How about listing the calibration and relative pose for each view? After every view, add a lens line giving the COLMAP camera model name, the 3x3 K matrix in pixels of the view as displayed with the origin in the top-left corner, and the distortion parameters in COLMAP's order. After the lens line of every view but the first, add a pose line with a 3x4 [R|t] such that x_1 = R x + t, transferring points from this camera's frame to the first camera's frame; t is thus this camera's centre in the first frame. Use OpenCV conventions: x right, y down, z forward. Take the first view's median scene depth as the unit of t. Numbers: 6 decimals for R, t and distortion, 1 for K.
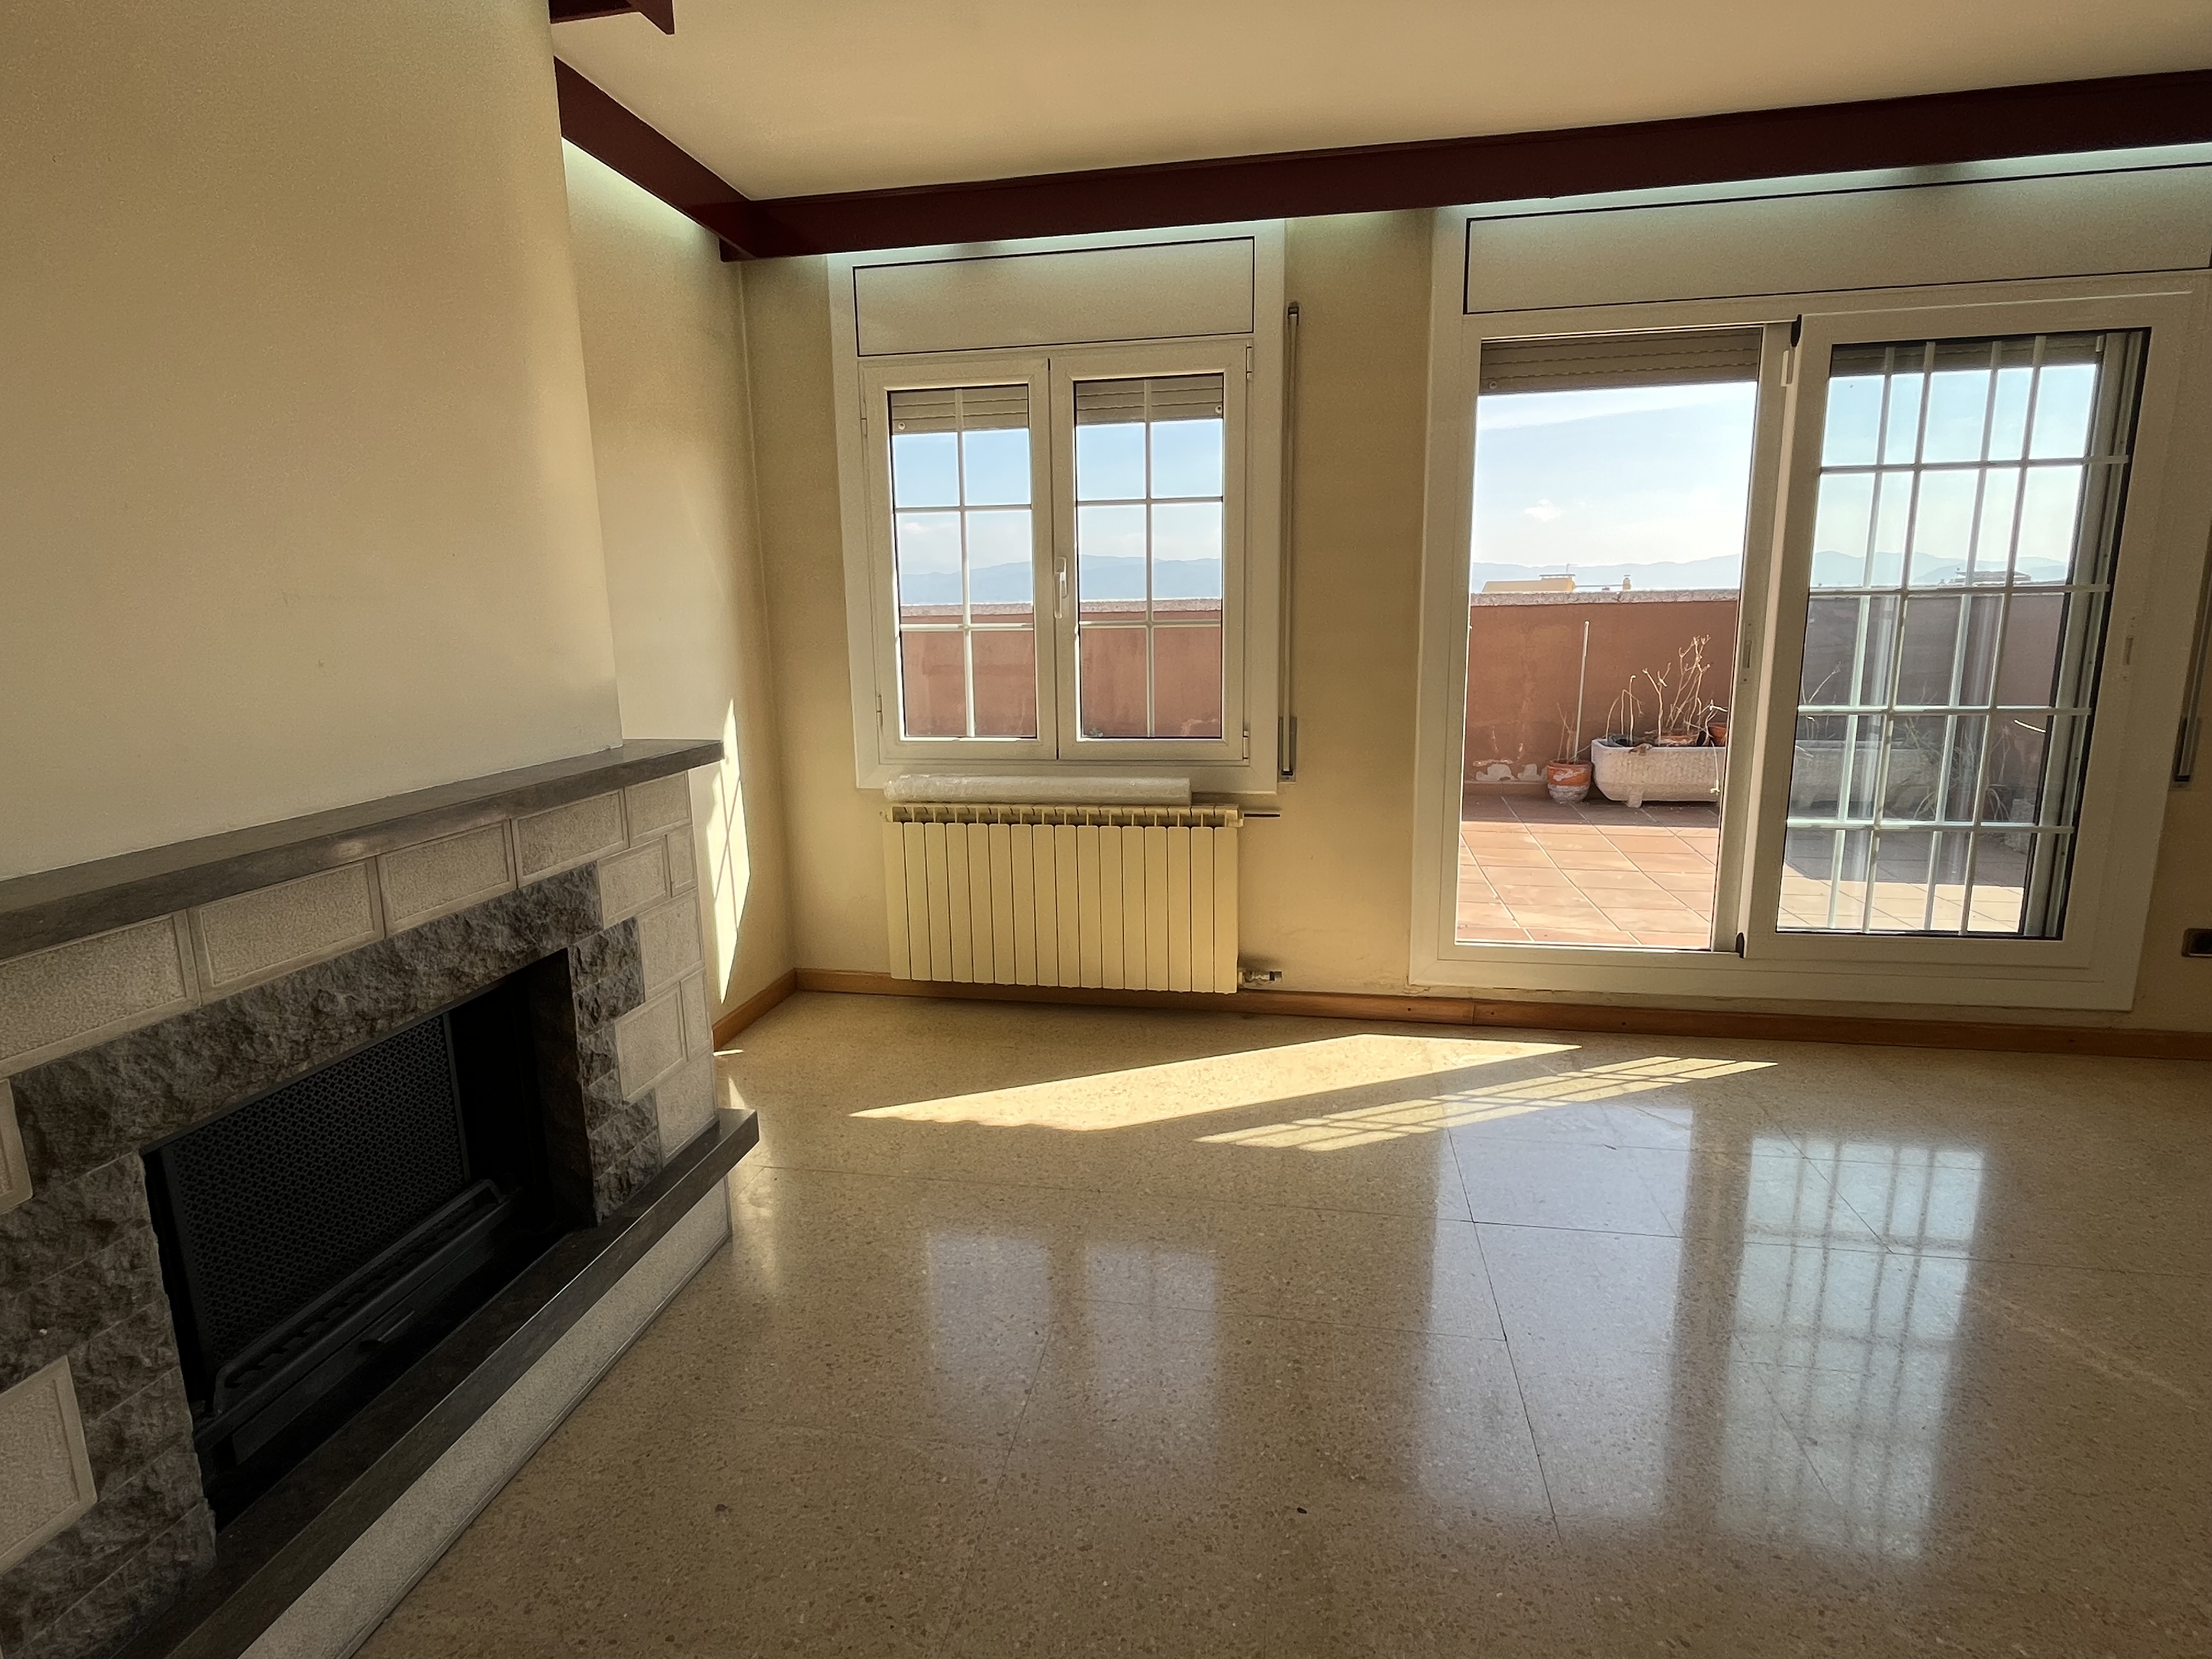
lens RADIAL K [[1135.4, 0, 1096.8], [0, 1135.4, 826.0], [0, 0, 1]] dist [-0.000442, -0.000894]
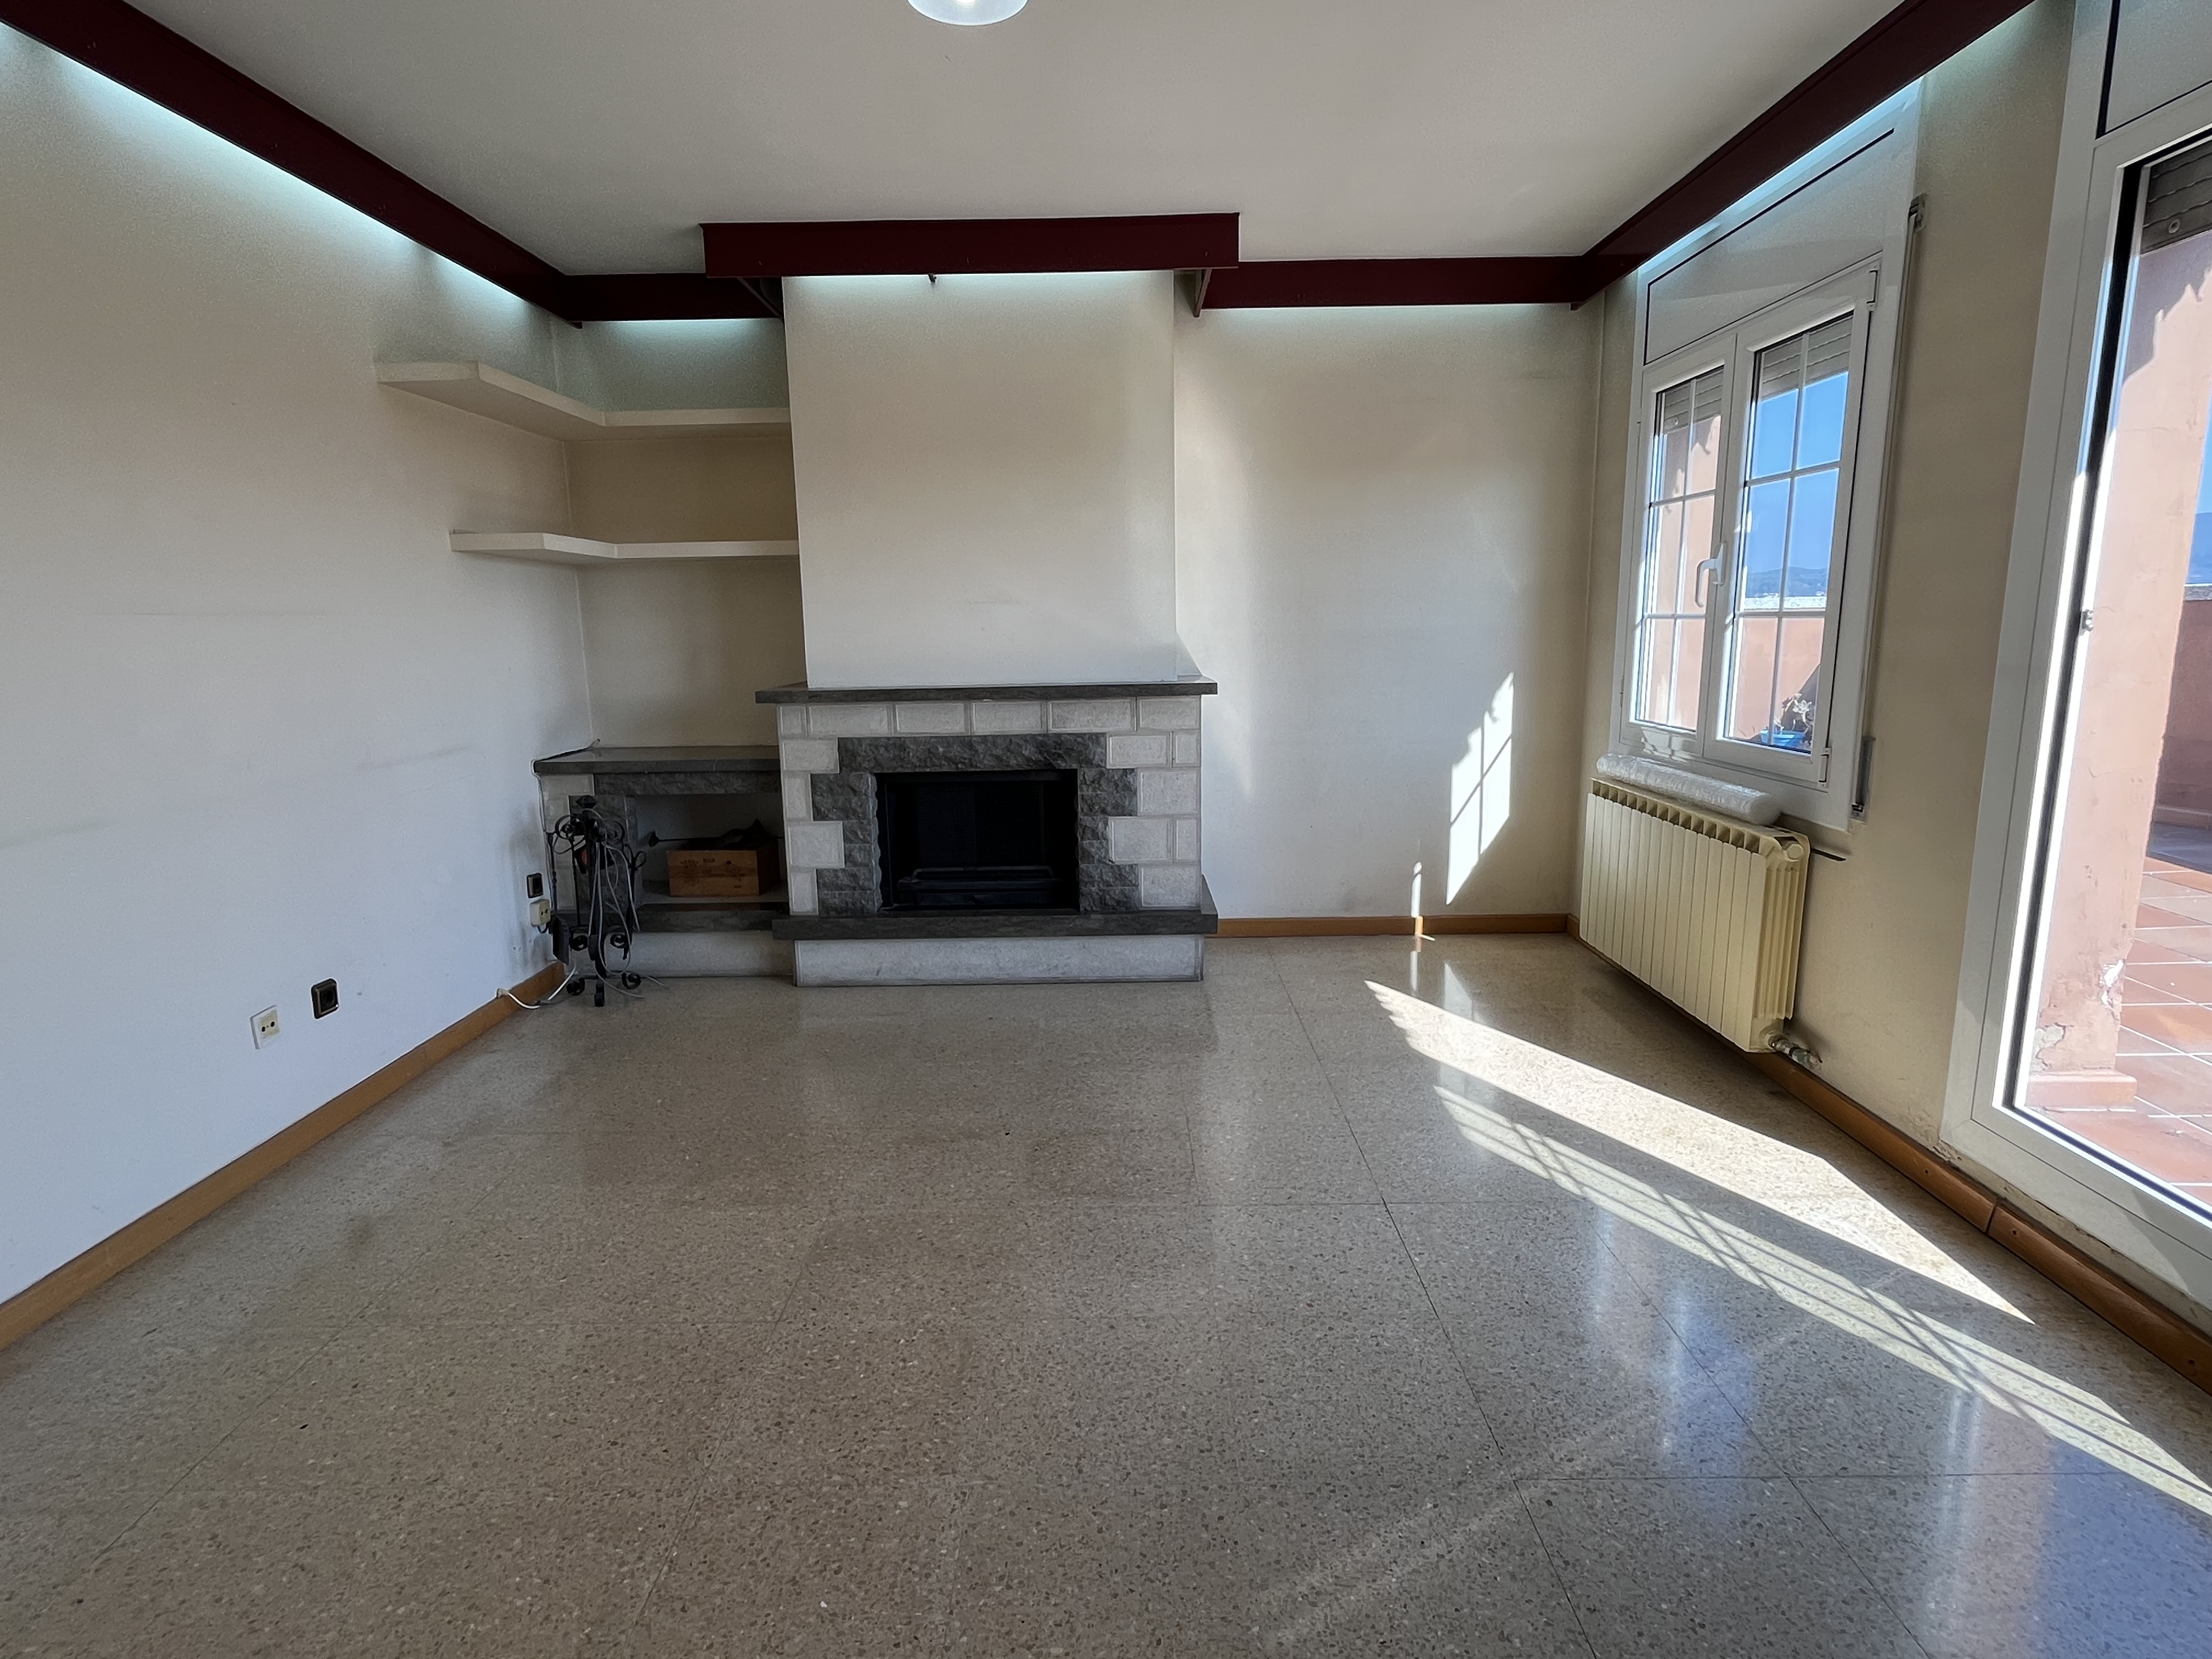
lens RADIAL K [[1129.4, 0, 1116.8], [0, 1129.4, 837.8], [0, 0, 1]] dist [-0.002347, 0.000144]
pose [[0.179145, 0.199517, -0.963380, 1.405701], [-0.174699, 0.970110, 0.168425, -0.118450], [0.968188, 0.138129, 0.208645, 0.591509]]
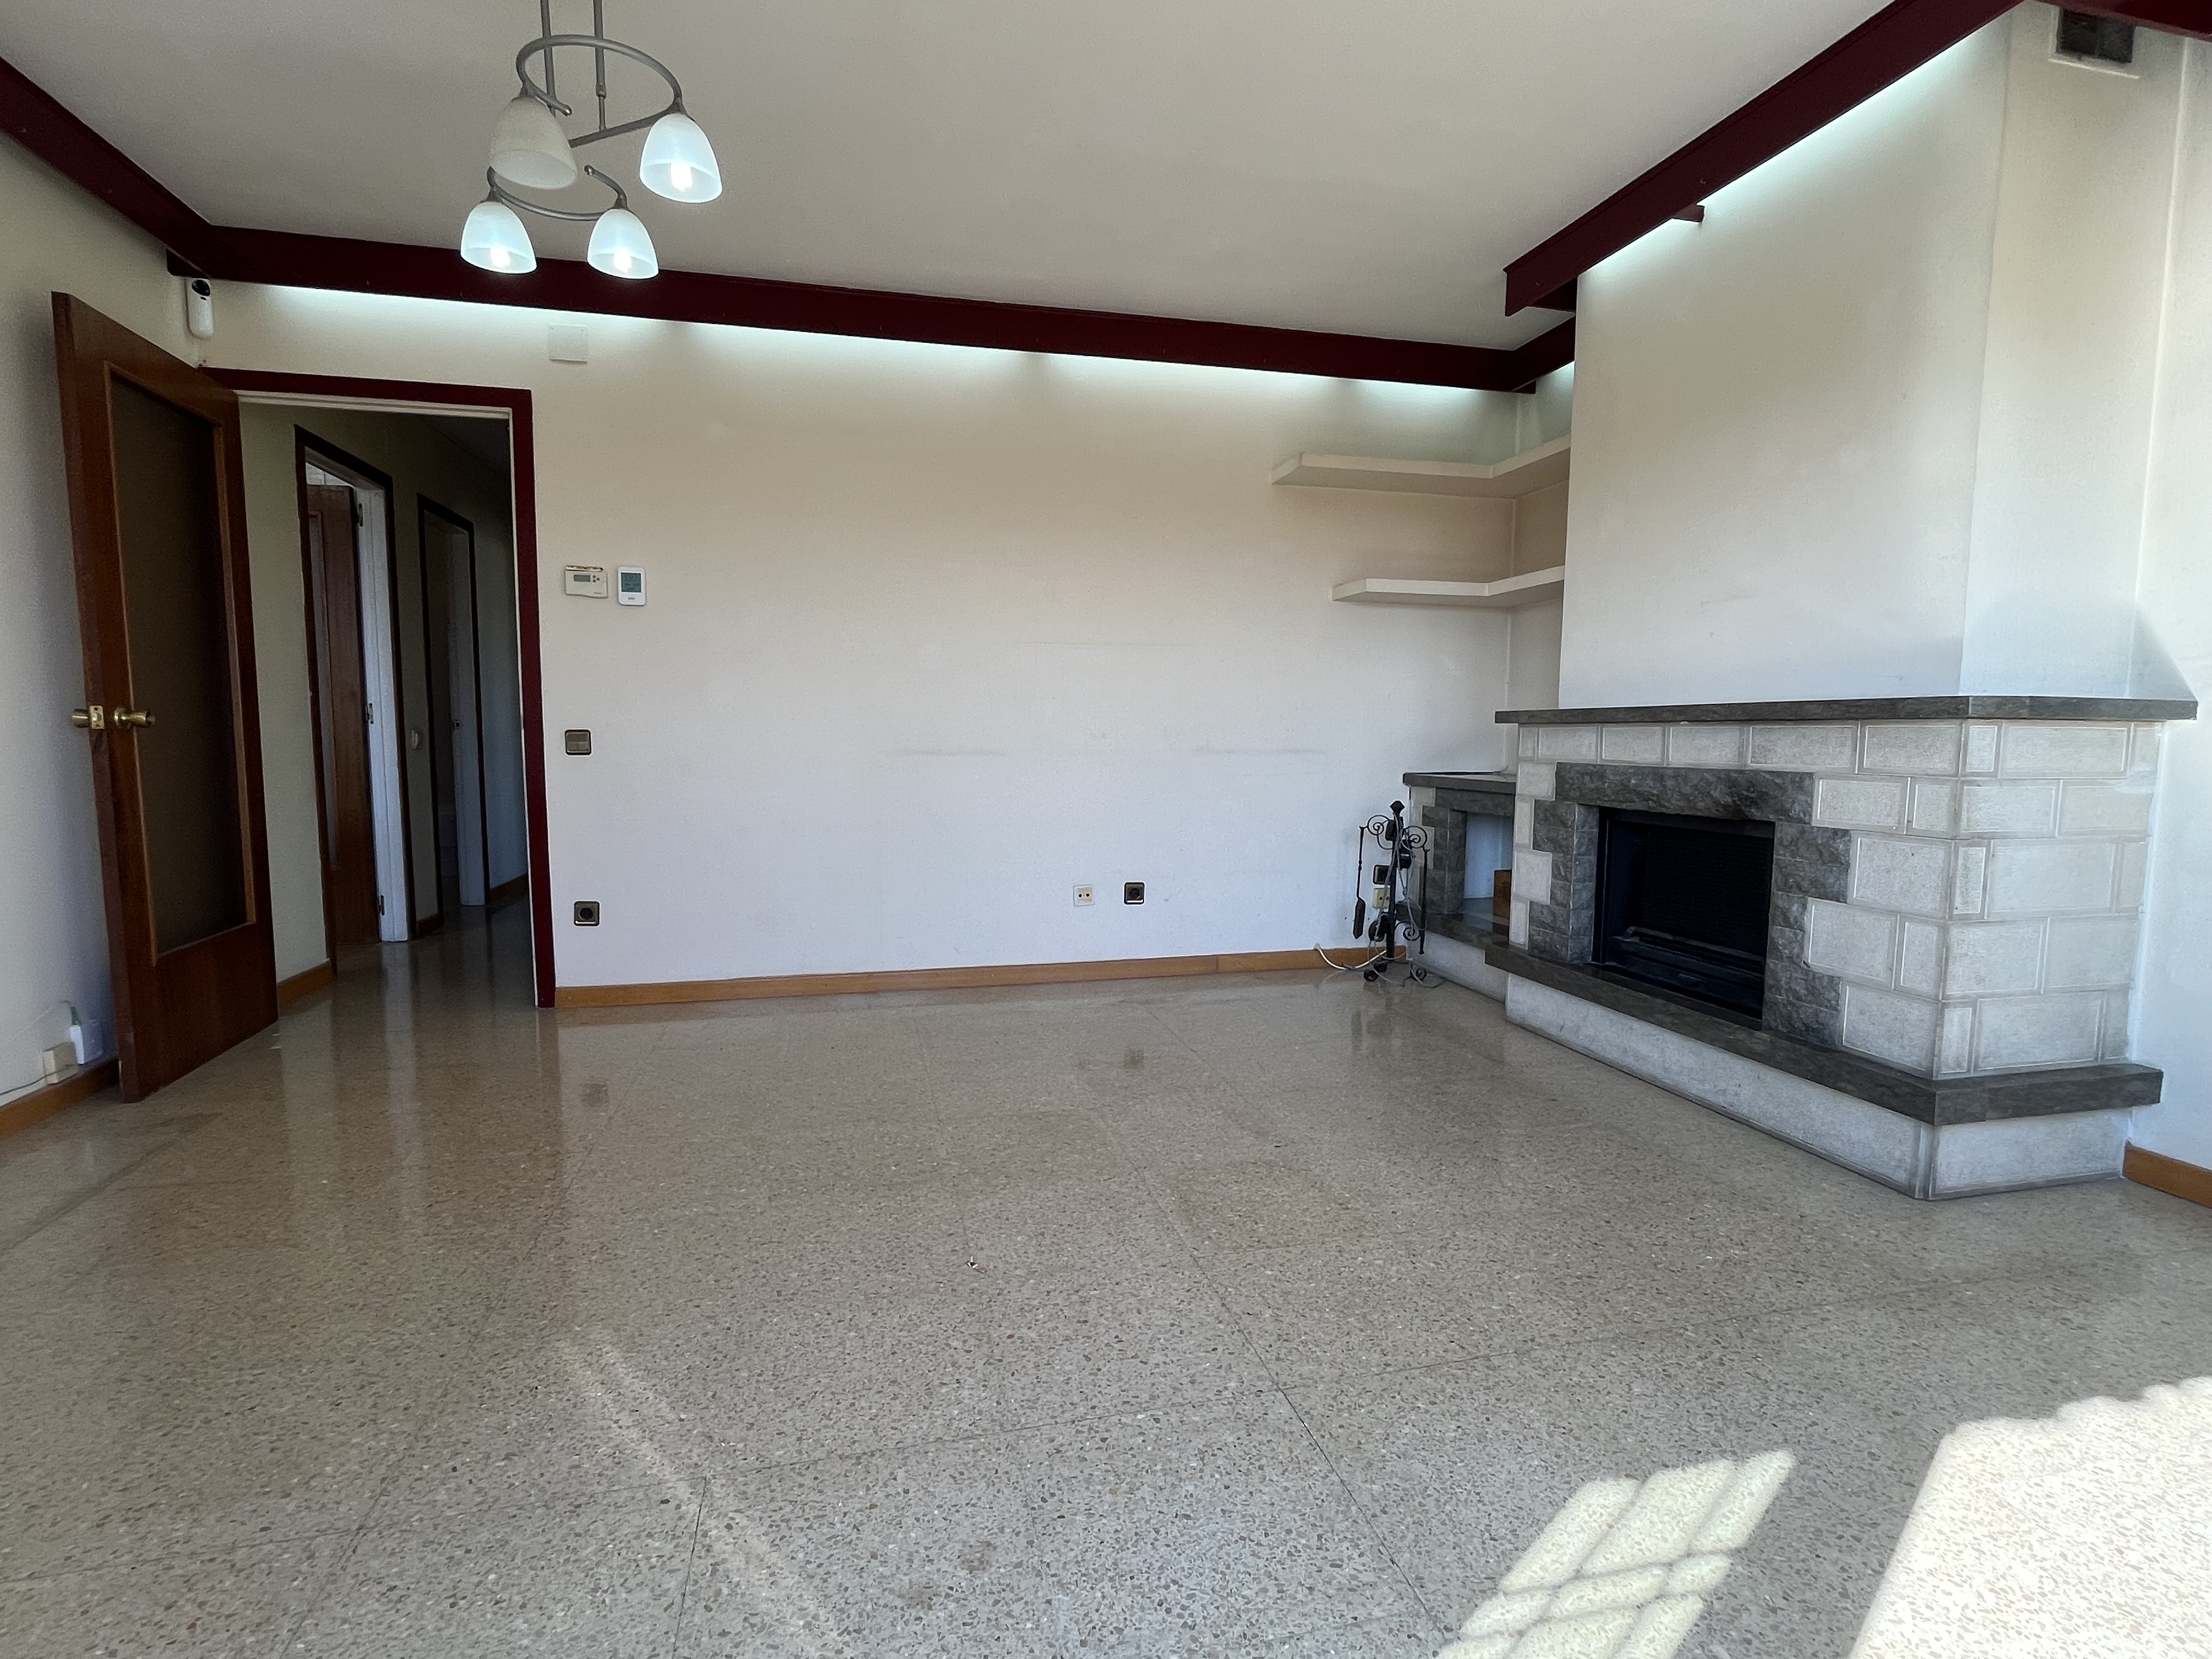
lens RADIAL K [[1058.9, 0, 1096.7], [0, 1058.9, 835.0], [0, 0, 1]] dist [-0.000289, -0.000984]
pose [[-0.914790, 0.053601, -0.400358, 0.794148], [-0.064443, 0.959094, 0.275655, -0.177797], [0.398757, 0.277967, -0.873915, 1.665125]]
